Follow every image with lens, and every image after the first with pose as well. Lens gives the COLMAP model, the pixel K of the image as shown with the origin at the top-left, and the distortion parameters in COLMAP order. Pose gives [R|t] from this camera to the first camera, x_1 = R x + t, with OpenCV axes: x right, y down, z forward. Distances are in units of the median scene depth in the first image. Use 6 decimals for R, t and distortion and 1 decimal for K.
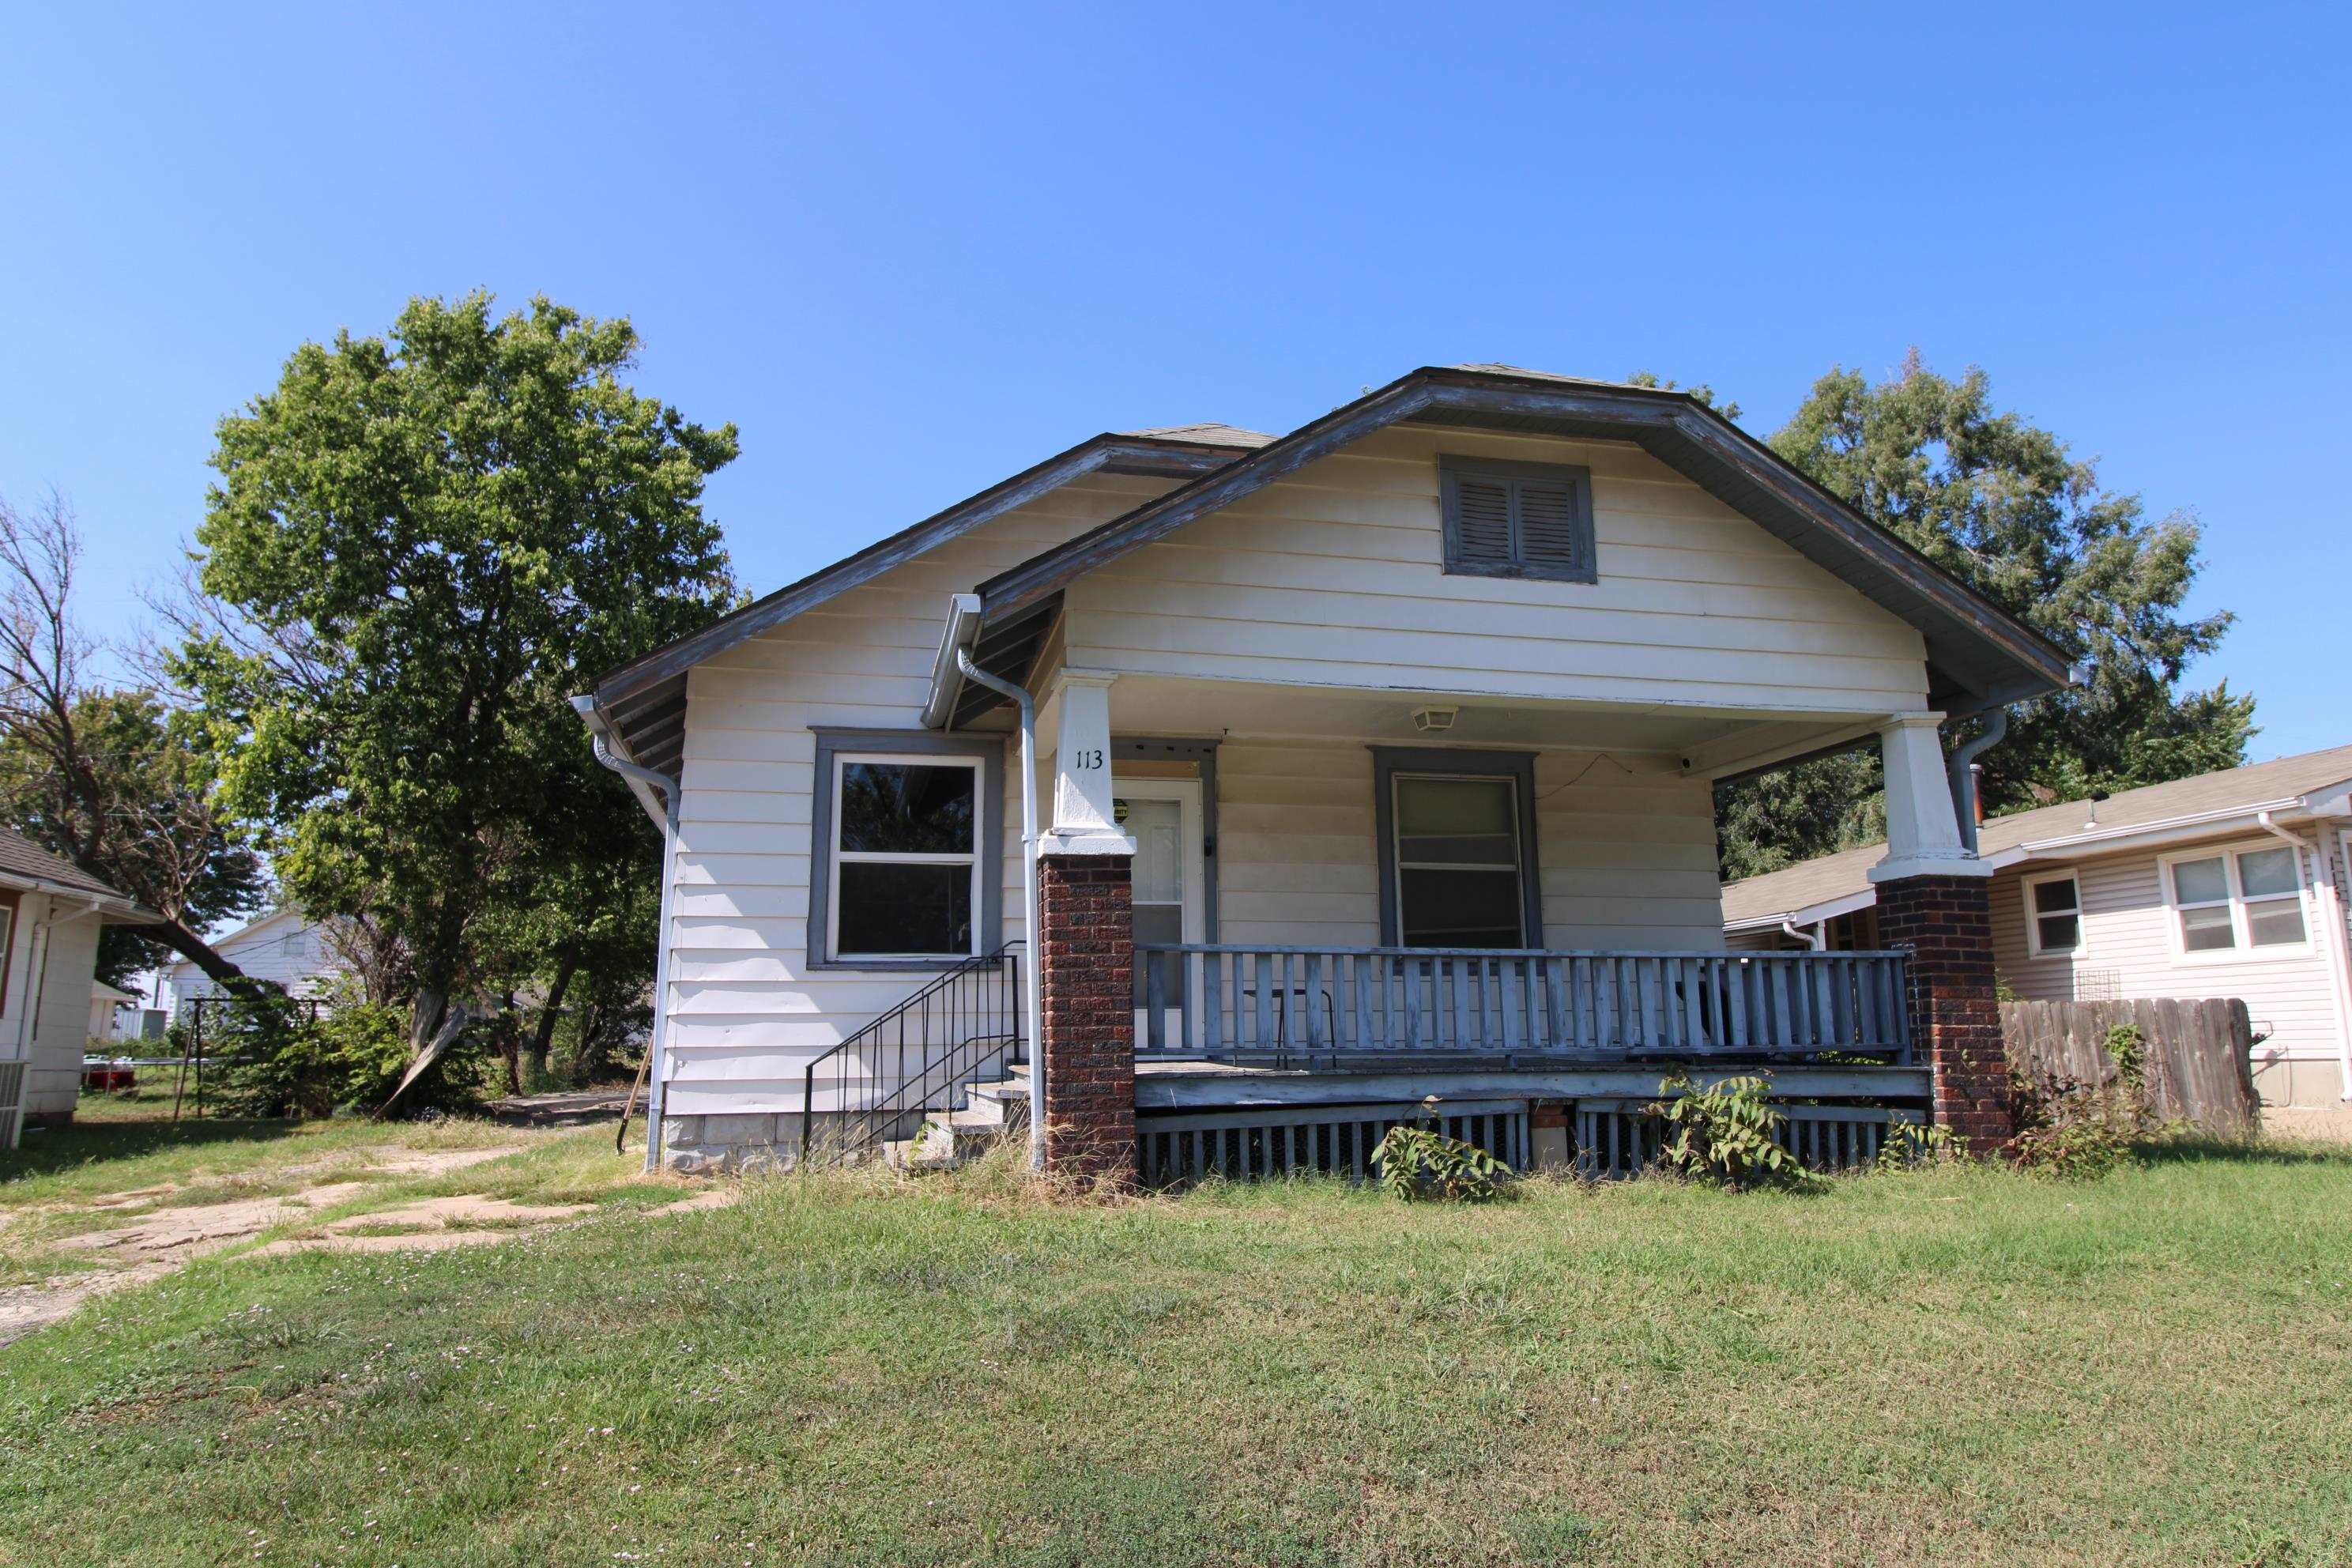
lens RADIAL K [[1490.8, 0, 1180.8], [0, 1490.8, 778.3], [0, 0, 1]] dist [0.030121, 0.000351]
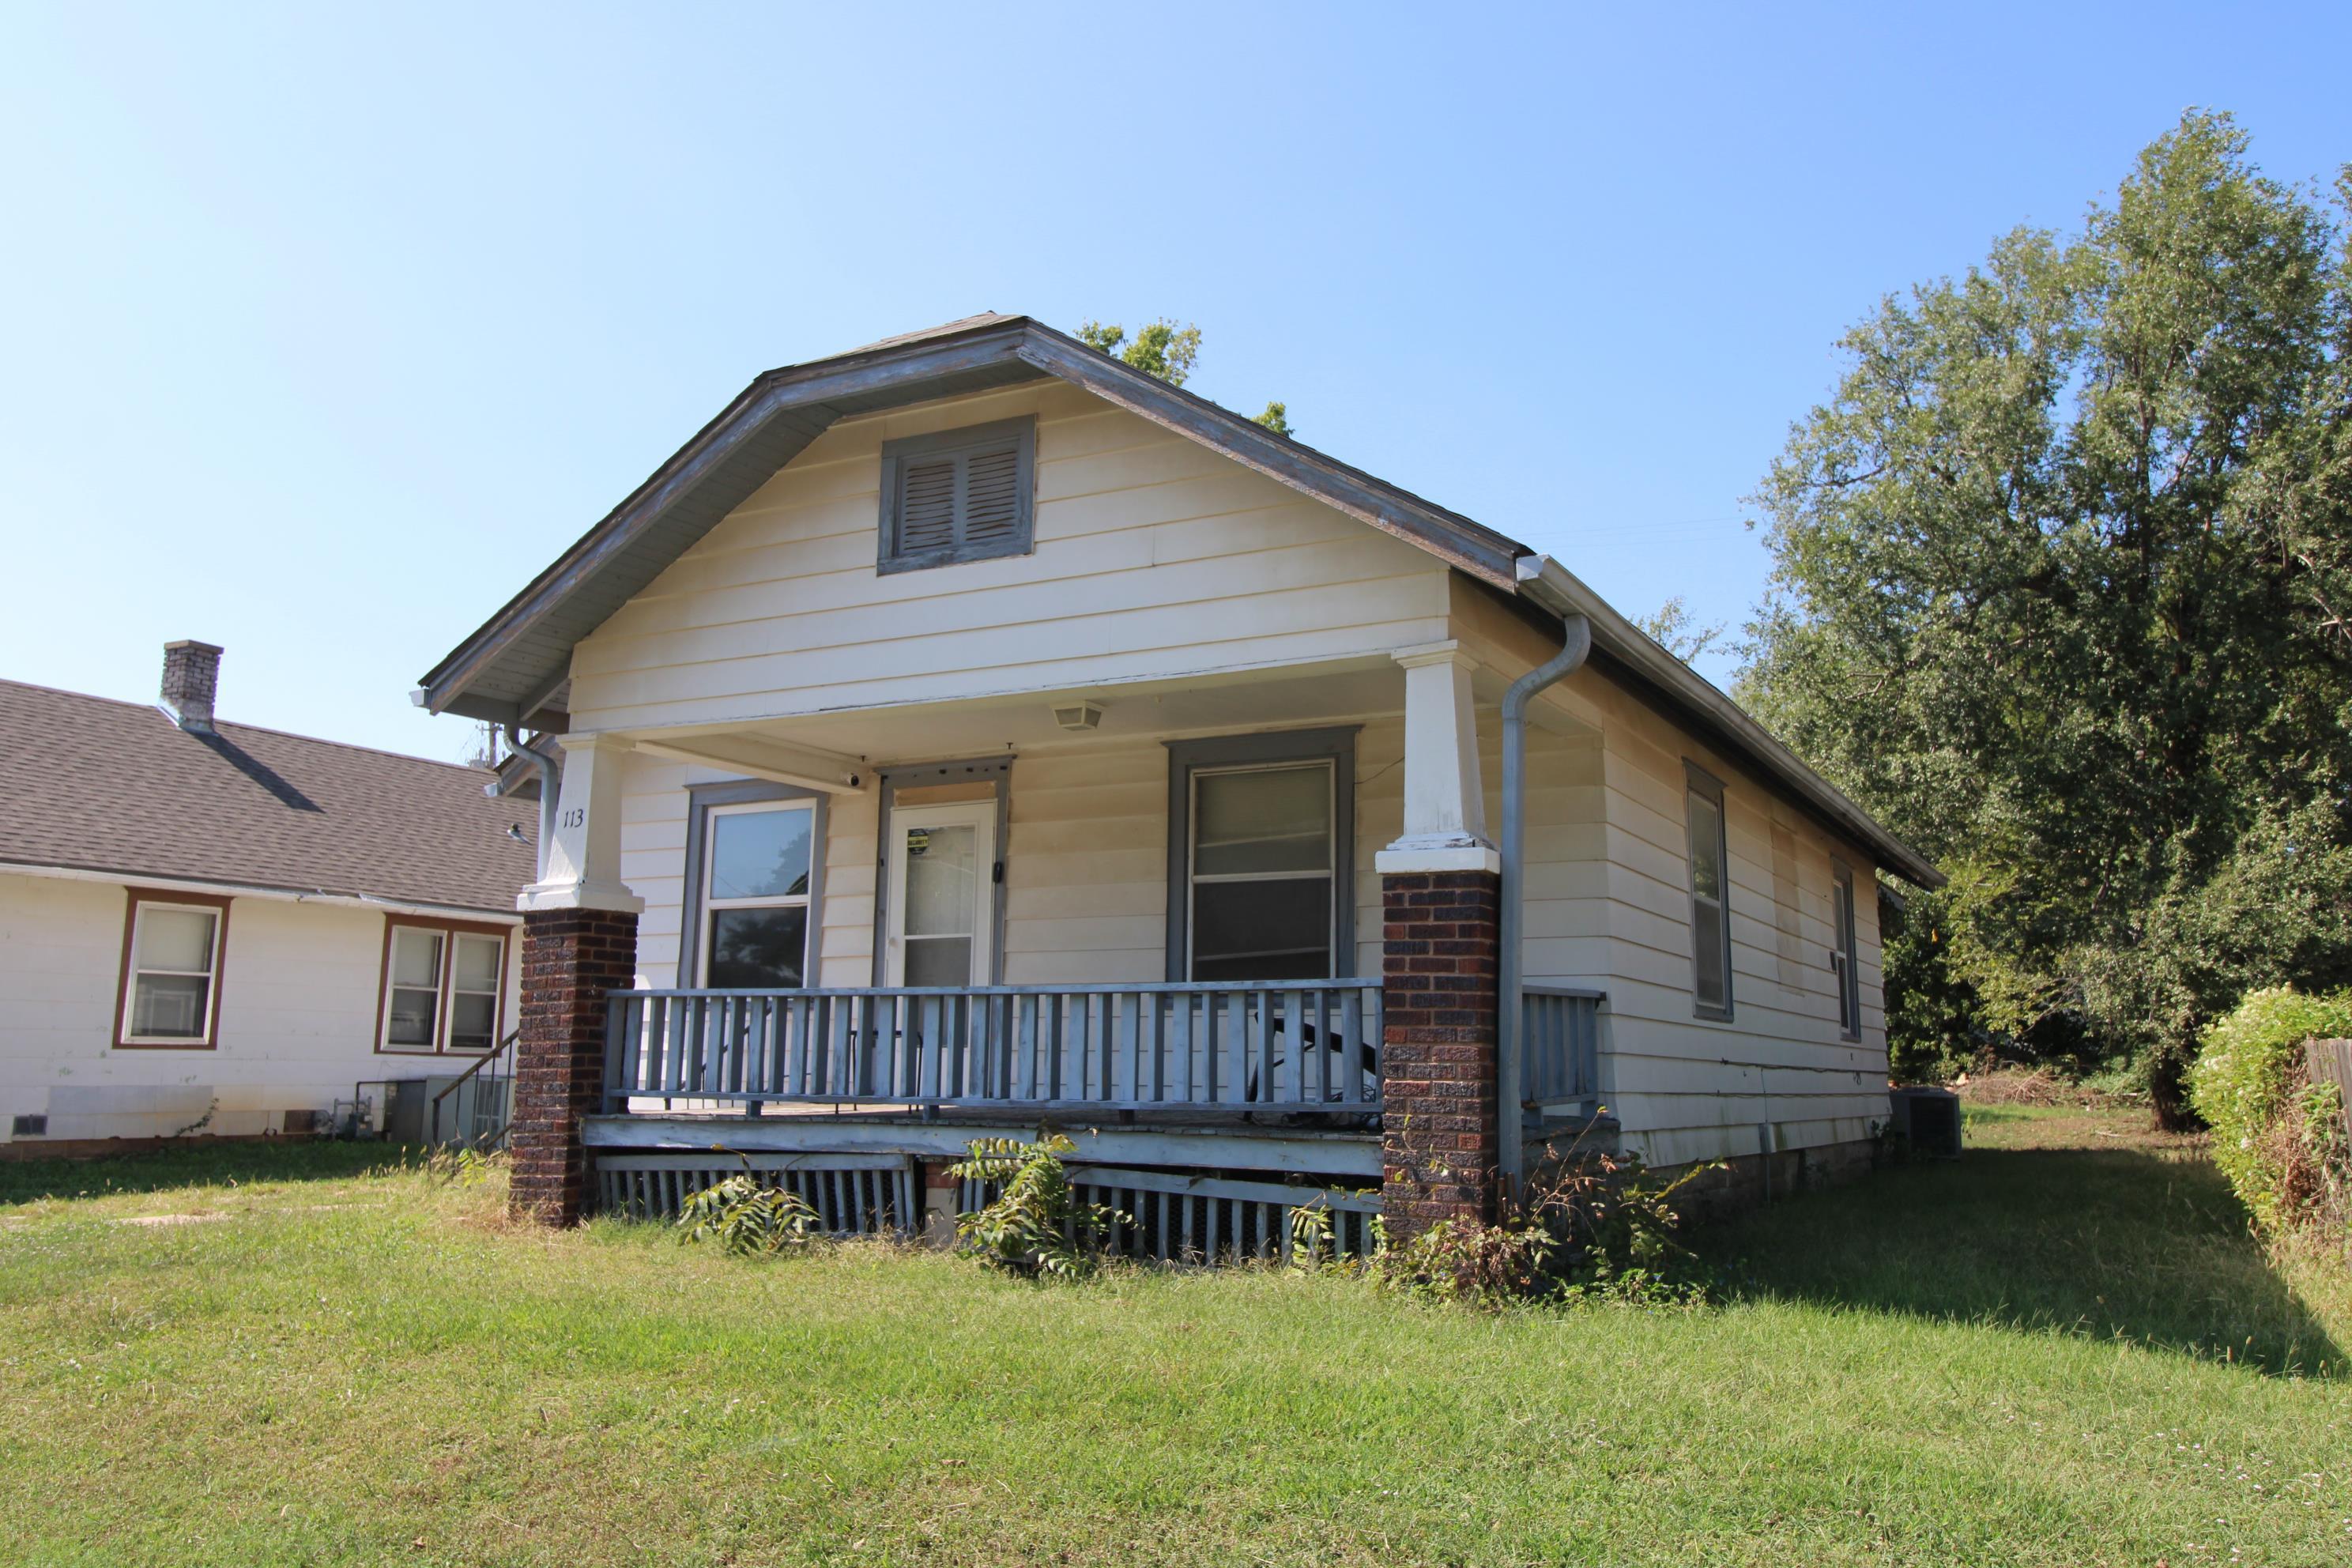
lens RADIAL K [[1847.6, 0, 1177.2], [0, 1847.6, 781.3], [0, 0, 1]] dist [0.047082, 0.001428]
pose [[0.743496, -0.087784, -0.662954, 1.017389], [0.100573, 0.994750, -0.018926, 0.026402], [0.661134, -0.052604, 0.748421, 0.262516]]
